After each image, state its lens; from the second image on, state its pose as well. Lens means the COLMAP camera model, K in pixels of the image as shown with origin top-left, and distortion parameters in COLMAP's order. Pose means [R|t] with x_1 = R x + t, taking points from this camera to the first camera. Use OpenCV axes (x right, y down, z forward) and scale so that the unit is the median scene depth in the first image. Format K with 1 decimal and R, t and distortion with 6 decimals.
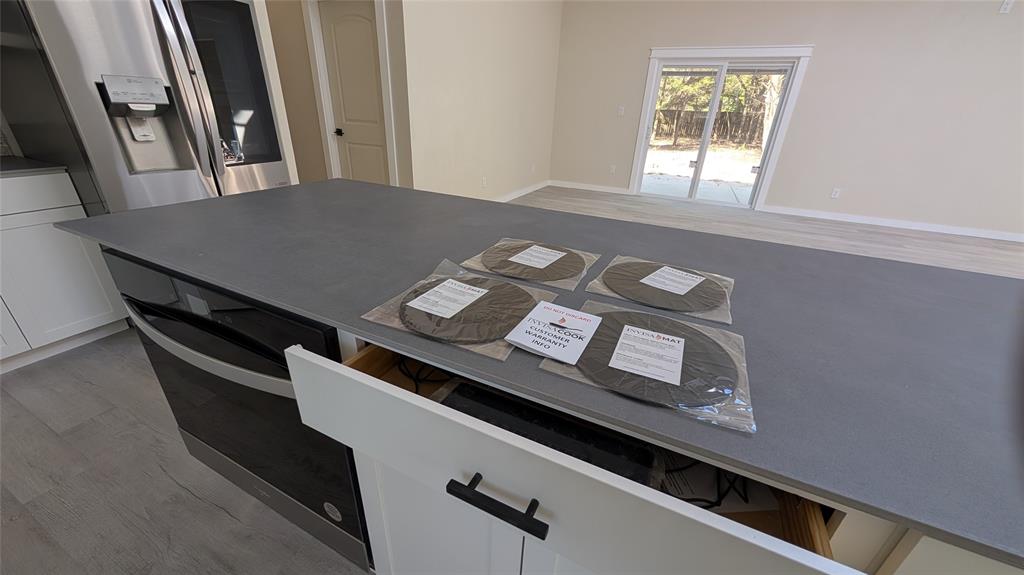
lens RADIAL K [[383.7, 0, 511.4], [0, 383.7, 291.3], [0, 0, 1]] dist [-0.003678, 0.000805]
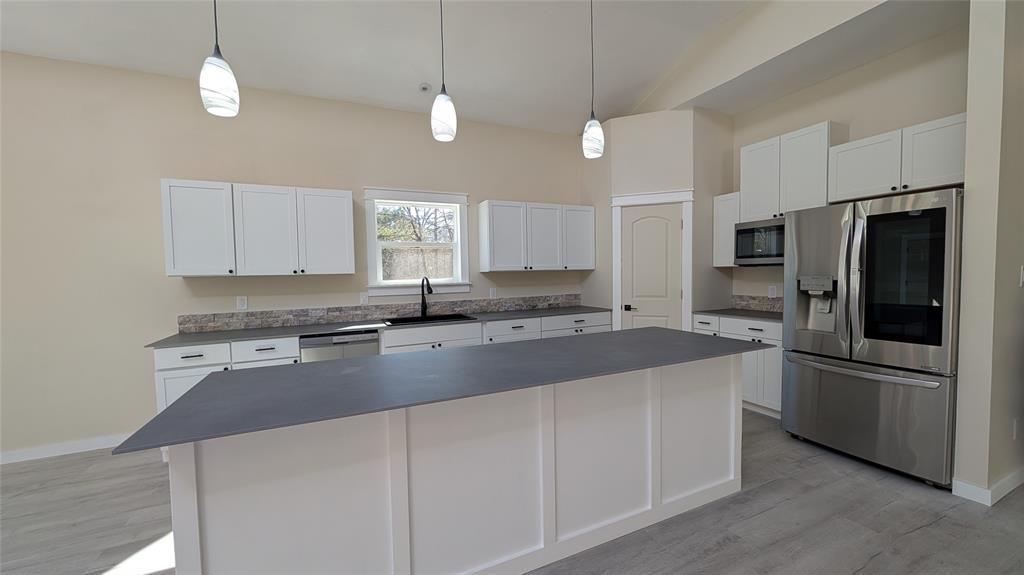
lens RADIAL K [[383.7, 0, 510.0], [0, 383.7, 291.0], [0, 0, 1]] dist [-0.003678, 0.000805]
pose [[-0.639951, 0.010813, -0.768340, 0.940960], [-0.331830, 0.897974, 0.289019, -0.466070], [0.693074, 0.439916, -0.571071, 0.909000]]
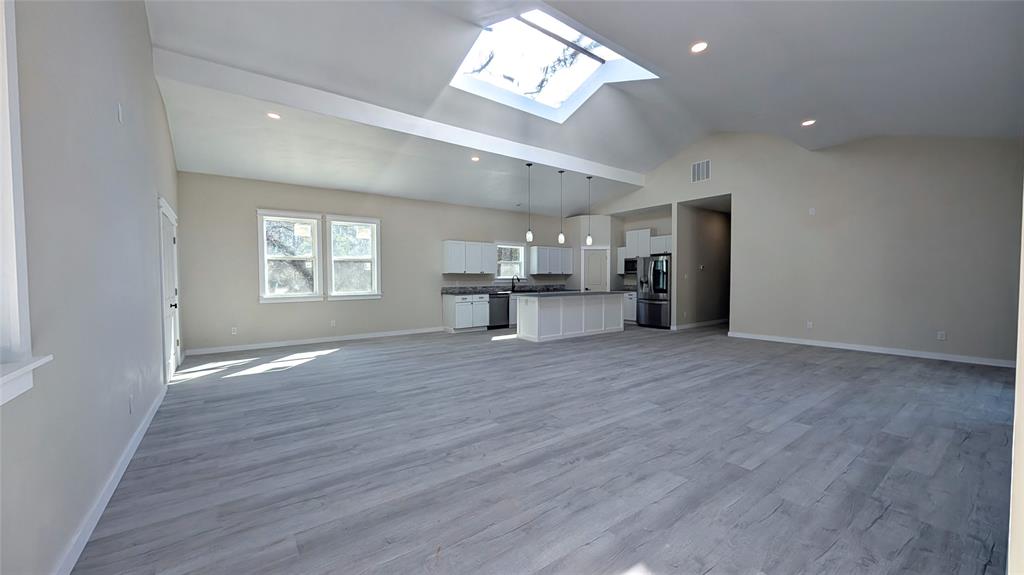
lens RADIAL K [[383.7, 0, 511.1], [0, 383.7, 289.6], [0, 0, 1]] dist [-0.003678, 0.000805]
pose [[-0.462150, -0.010993, -0.886734, 4.298318], [-0.391326, 0.899830, 0.192796, -0.613880], [0.795790, 0.436103, -0.420158, 1.643962]]
